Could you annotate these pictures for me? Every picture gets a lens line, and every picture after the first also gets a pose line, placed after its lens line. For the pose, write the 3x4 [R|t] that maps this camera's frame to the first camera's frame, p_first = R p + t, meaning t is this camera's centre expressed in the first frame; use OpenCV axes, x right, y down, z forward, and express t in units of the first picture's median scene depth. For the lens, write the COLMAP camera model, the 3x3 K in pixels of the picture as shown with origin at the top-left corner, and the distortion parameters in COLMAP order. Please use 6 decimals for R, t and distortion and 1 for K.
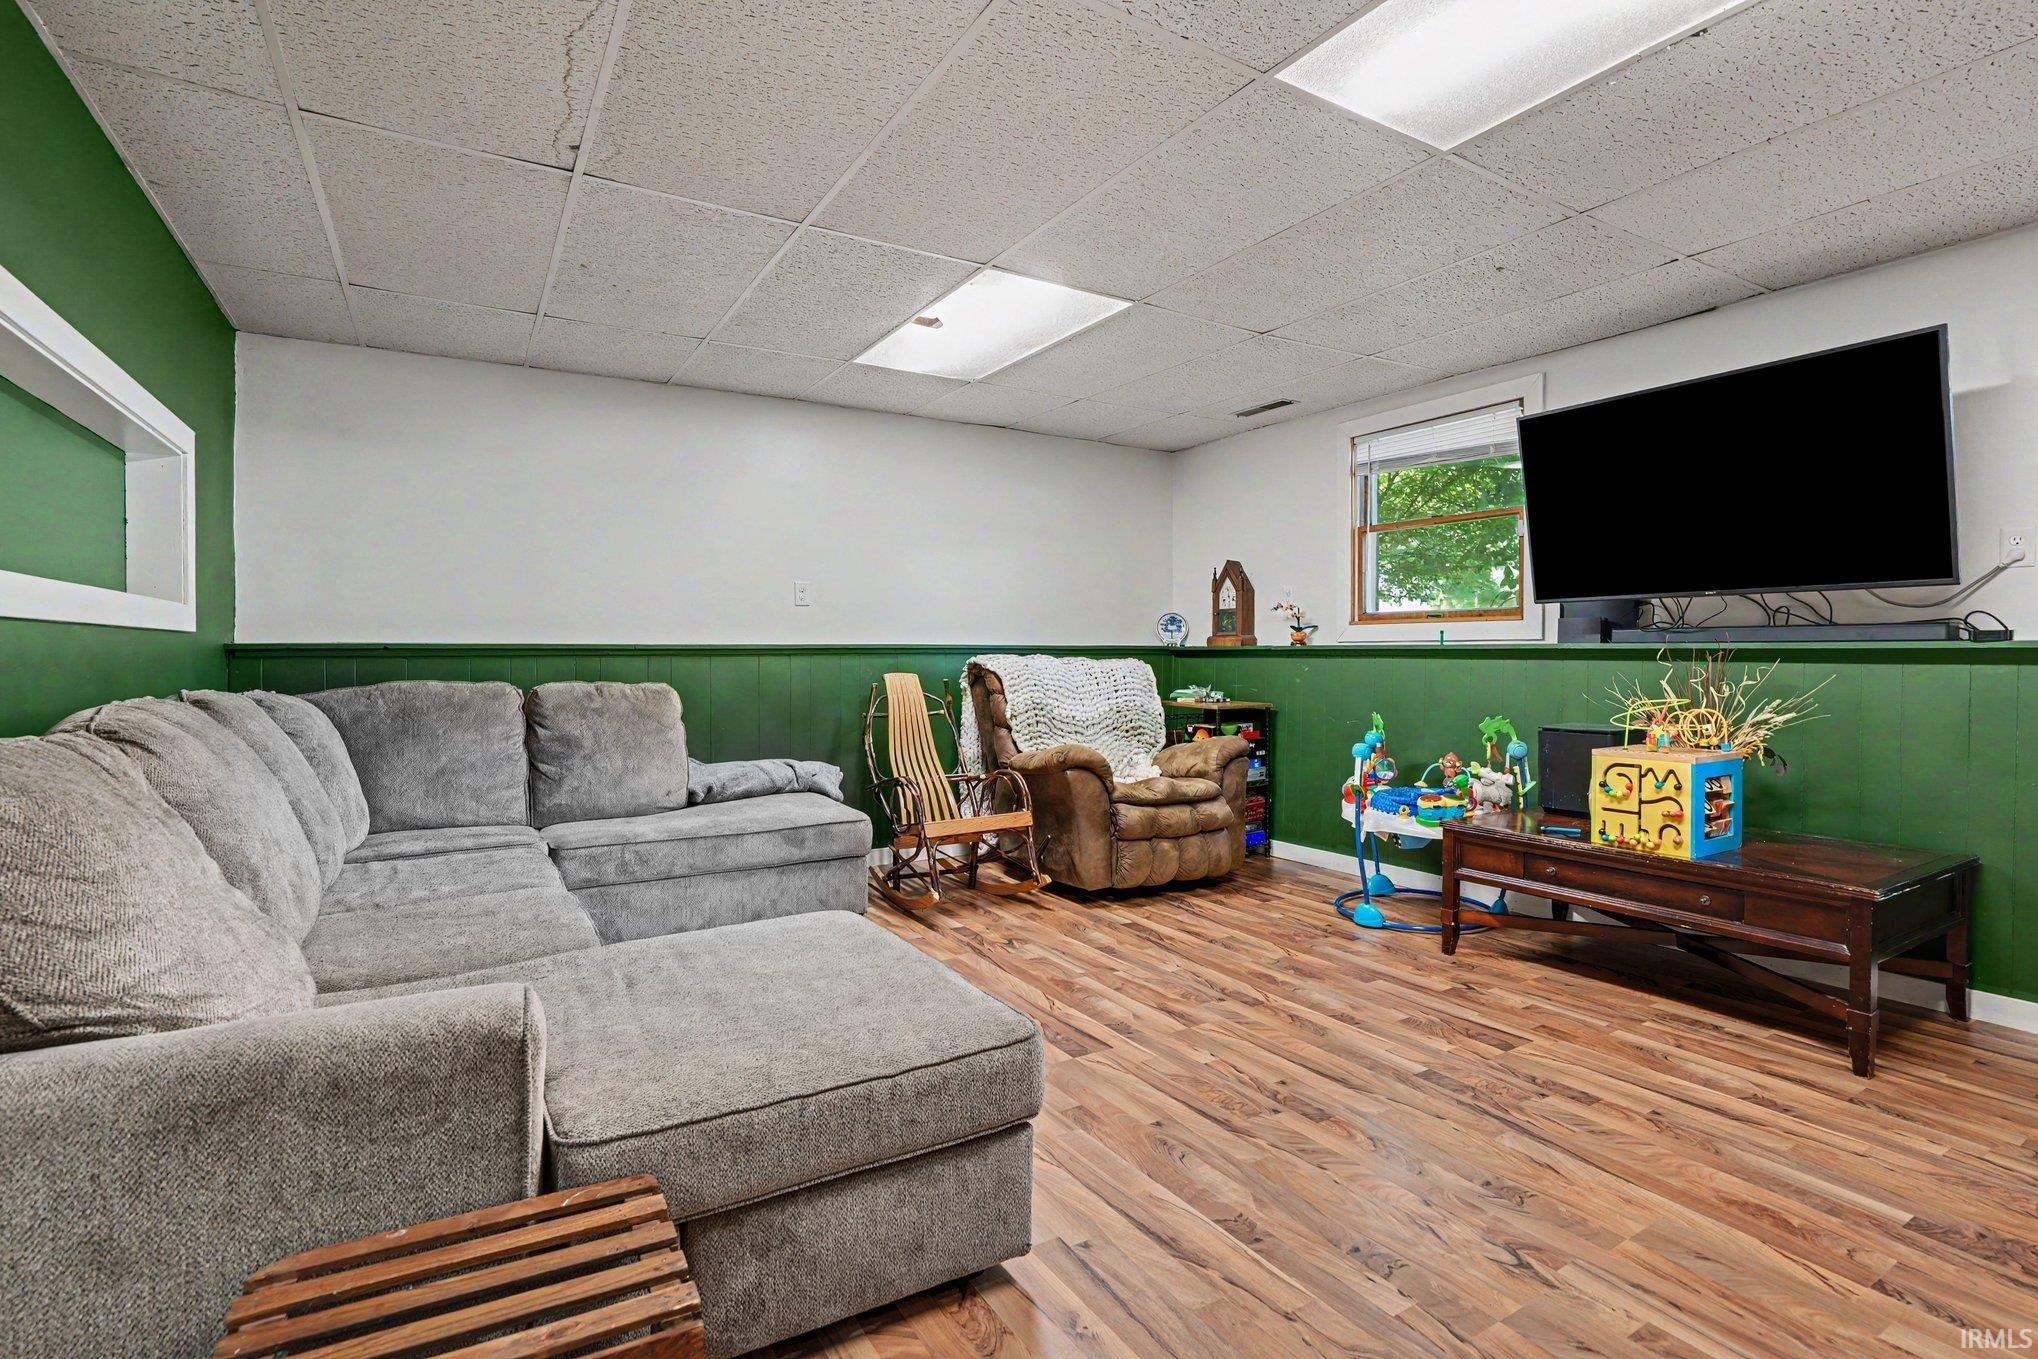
lens RADIAL K [[975.1, 0, 1007.0], [0, 975.1, 658.5], [0, 0, 1]] dist [-0.015703, 0.001740]
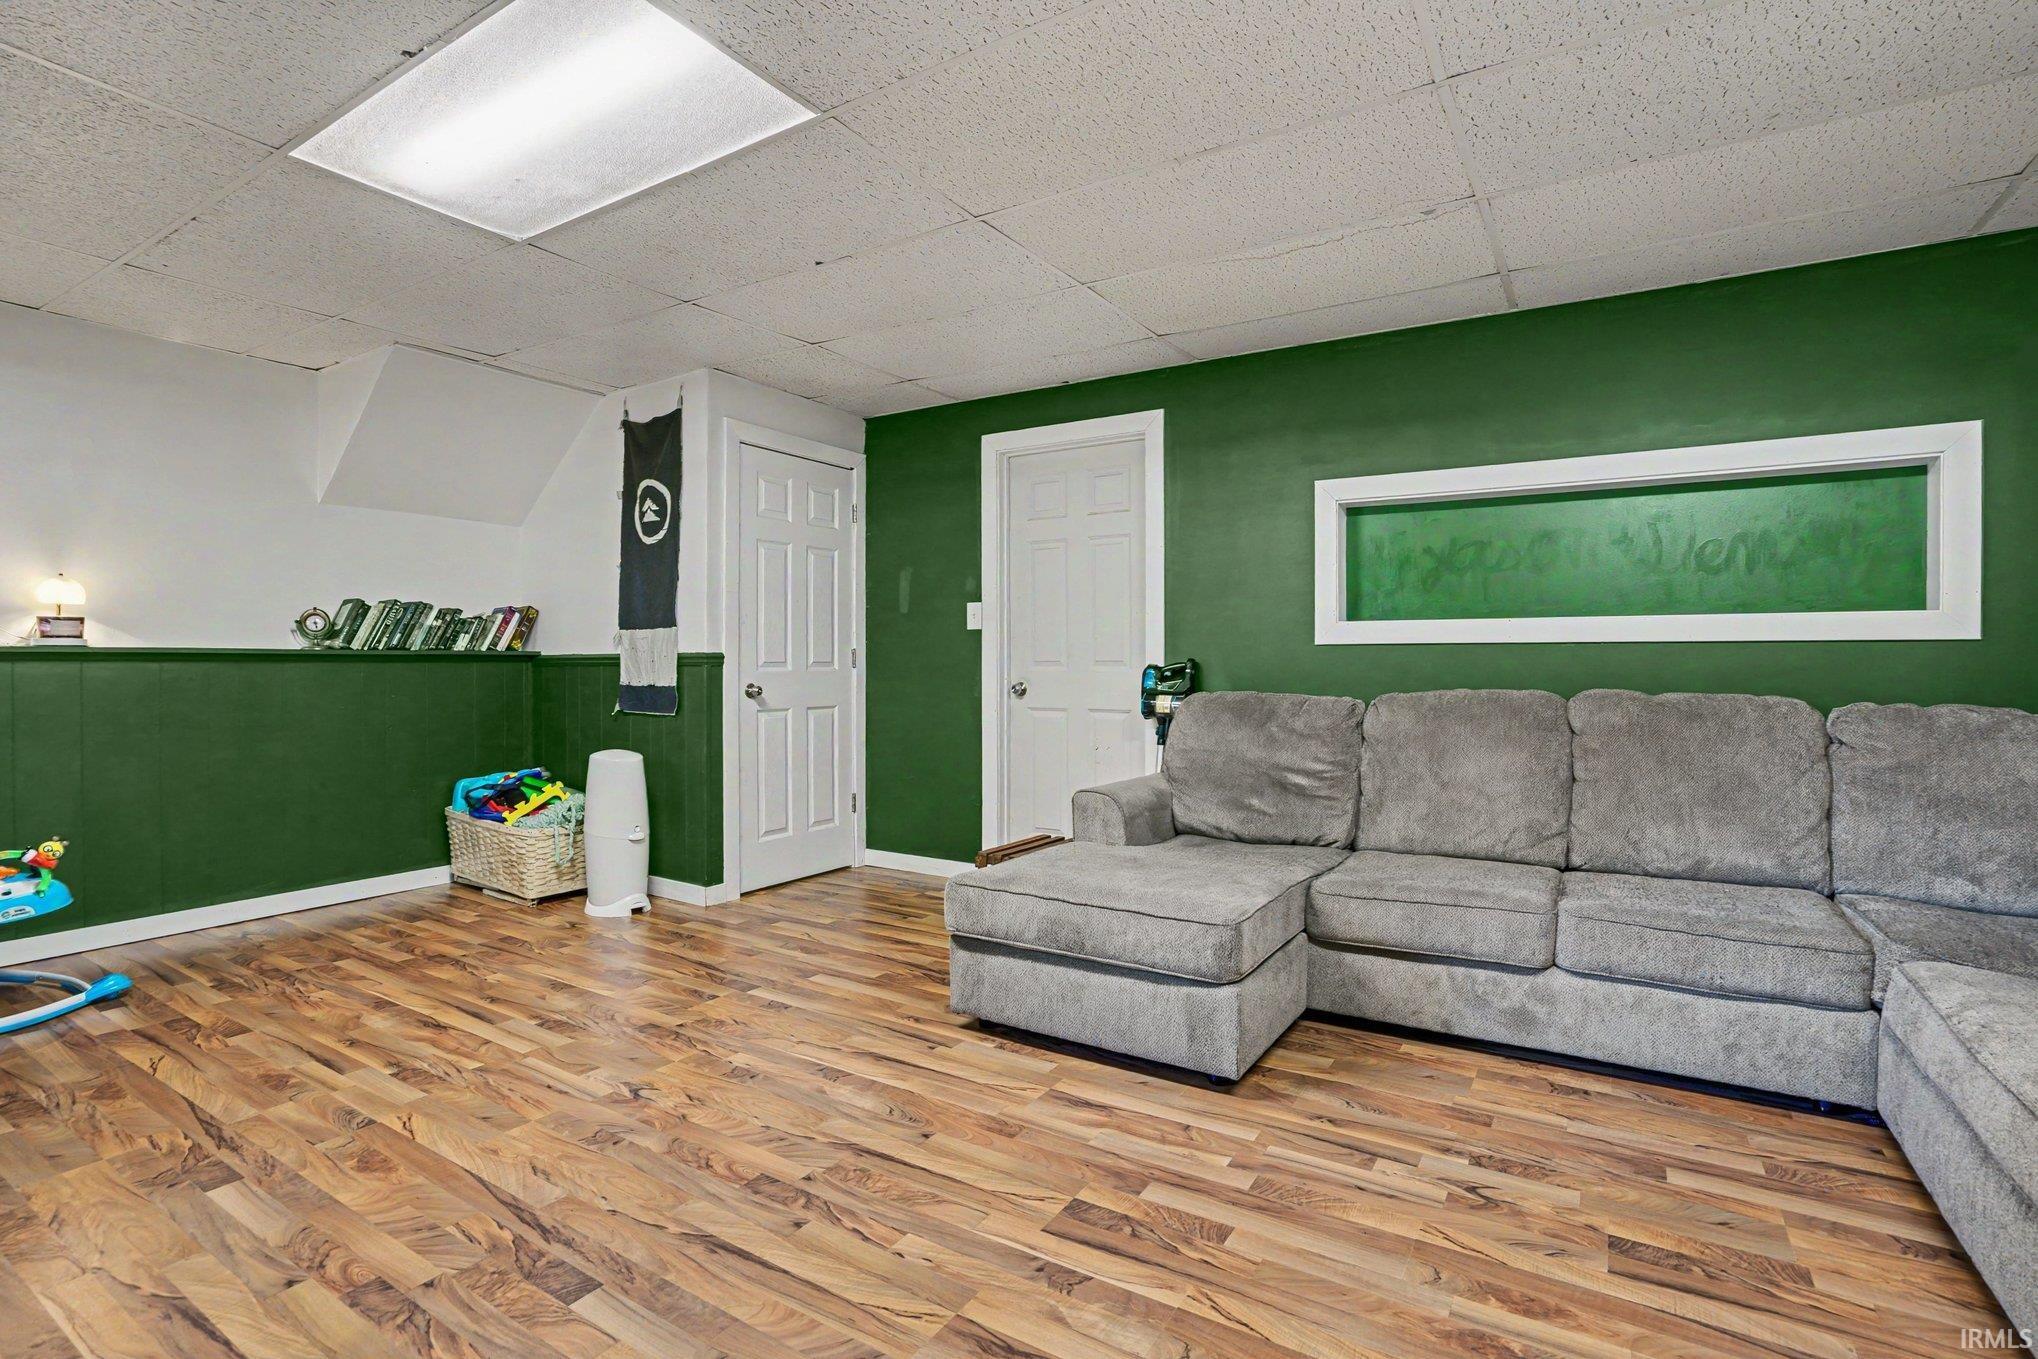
lens RADIAL K [[975.1, 0, 1007.0], [0, 975.1, 658.5], [0, 0, 1]] dist [-0.015703, 0.001740]
pose [[-0.893709, -0.007536, -0.448583, 0.529450], [-0.005319, 0.999967, -0.006201, 0.002782], [0.448615, -0.003156, -0.893720, 1.926496]]
